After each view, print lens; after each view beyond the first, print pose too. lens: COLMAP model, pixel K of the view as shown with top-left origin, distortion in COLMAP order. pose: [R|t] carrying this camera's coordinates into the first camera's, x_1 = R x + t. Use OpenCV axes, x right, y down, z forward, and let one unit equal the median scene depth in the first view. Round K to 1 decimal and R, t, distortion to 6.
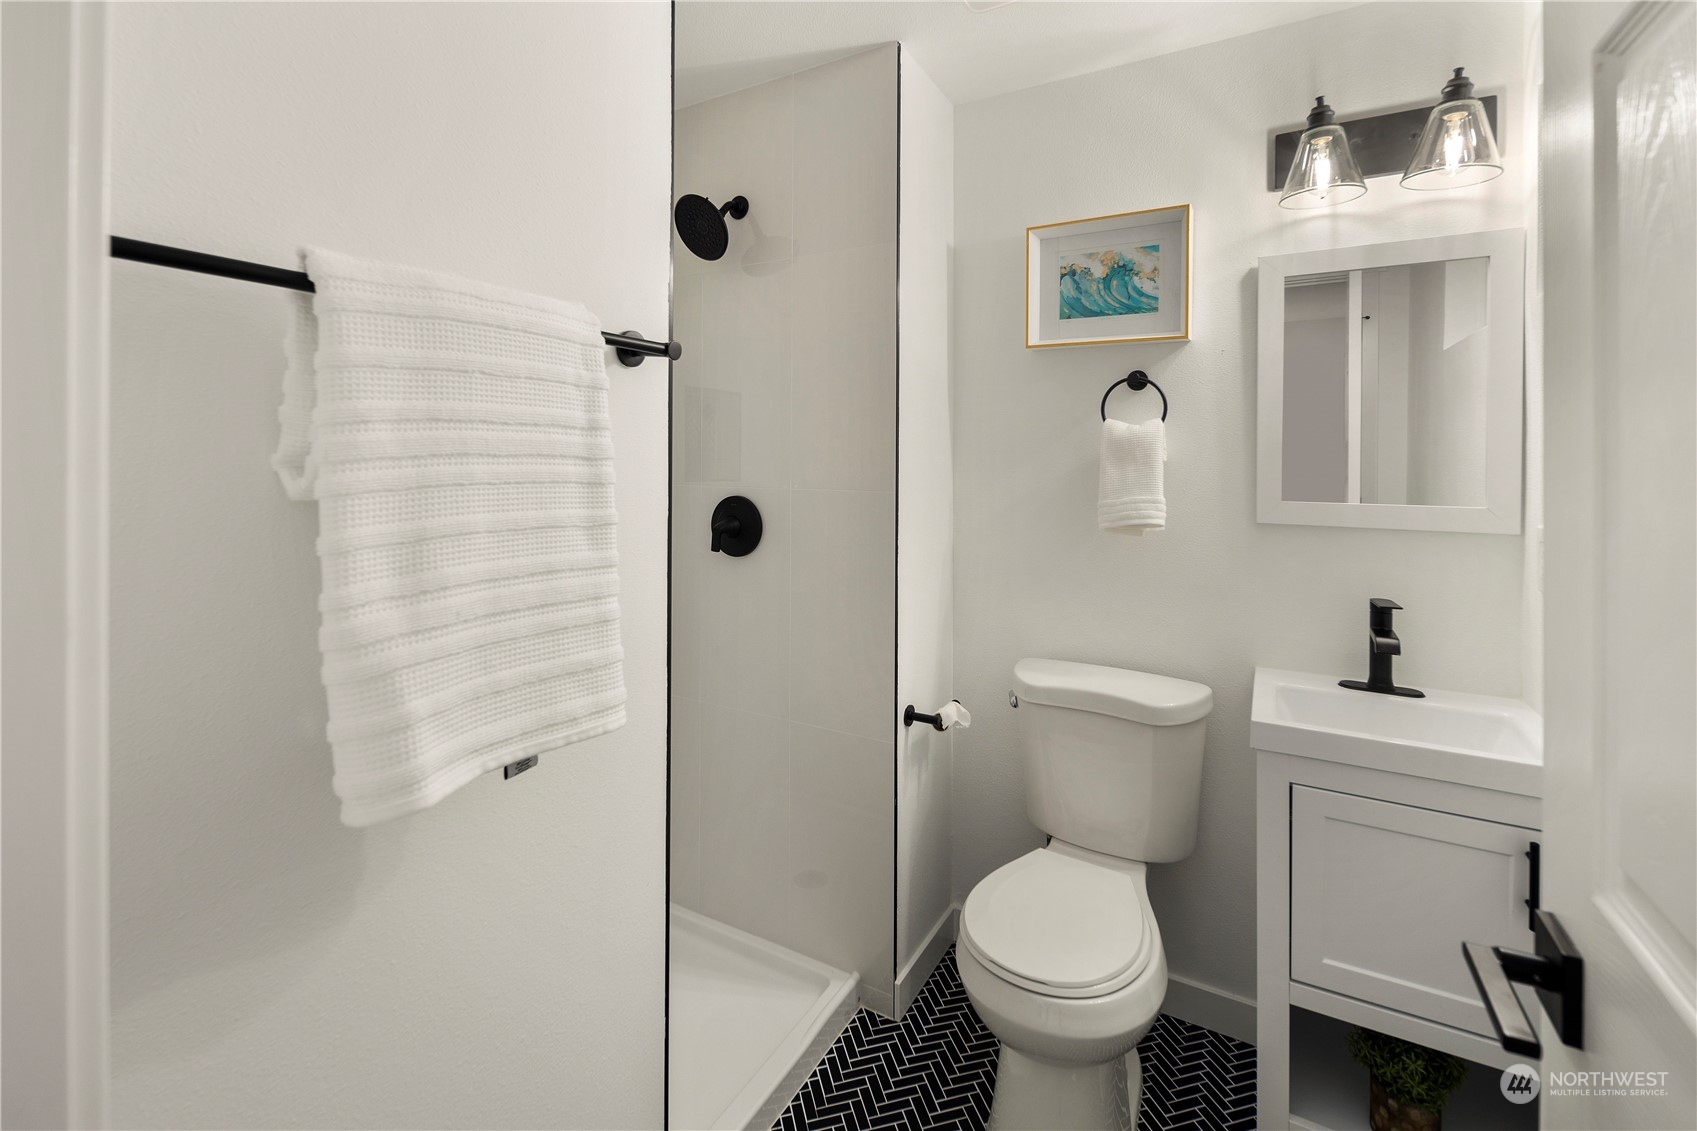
lens RADIAL K [[735.4, 0, 848.5], [0, 735.4, 464.8], [0, 0, 1]] dist [-0.000880, -0.000103]
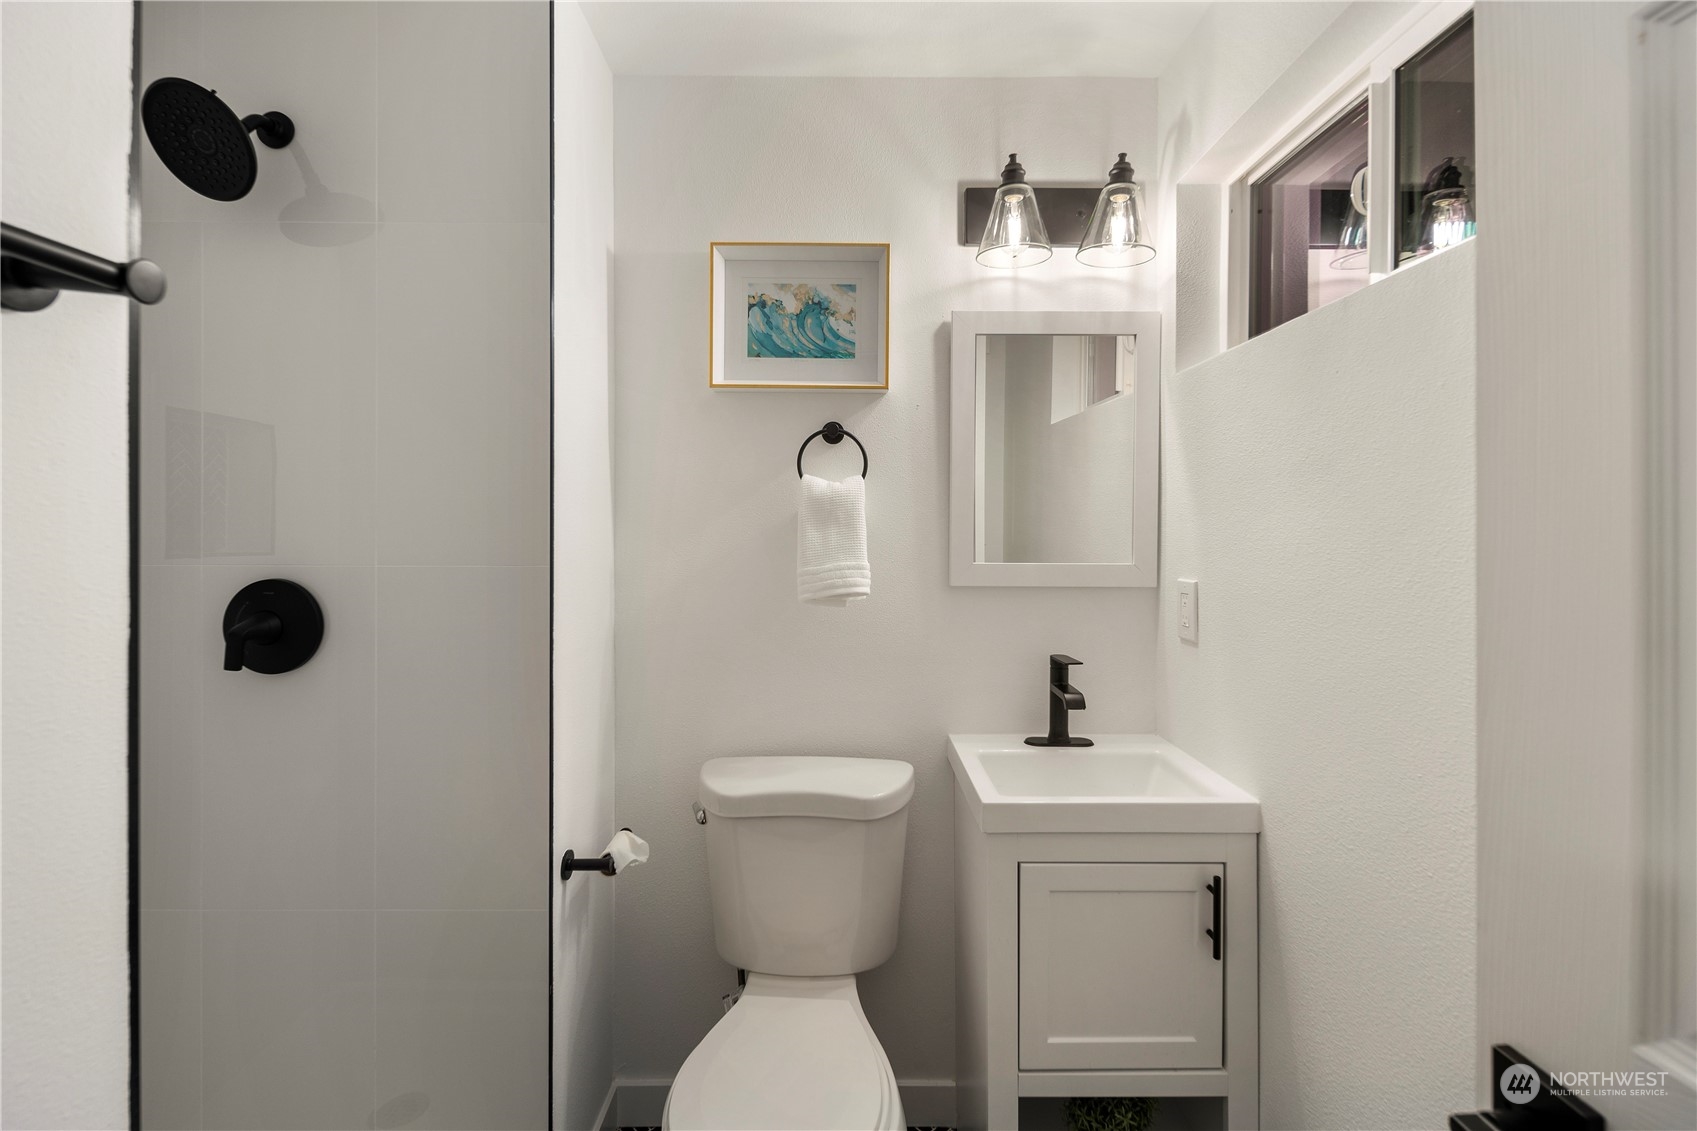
lens RADIAL K [[751.2, 0, 849.6], [0, 751.2, 526.3], [0, 0, 1]] dist [0.003249, 0.000168]
pose [[0.866966, -0.005362, 0.498338, -0.049921], [0.007025, 0.999974, -0.001461, 0.000836], [-0.498317, 0.004768, 0.866982, 0.205004]]
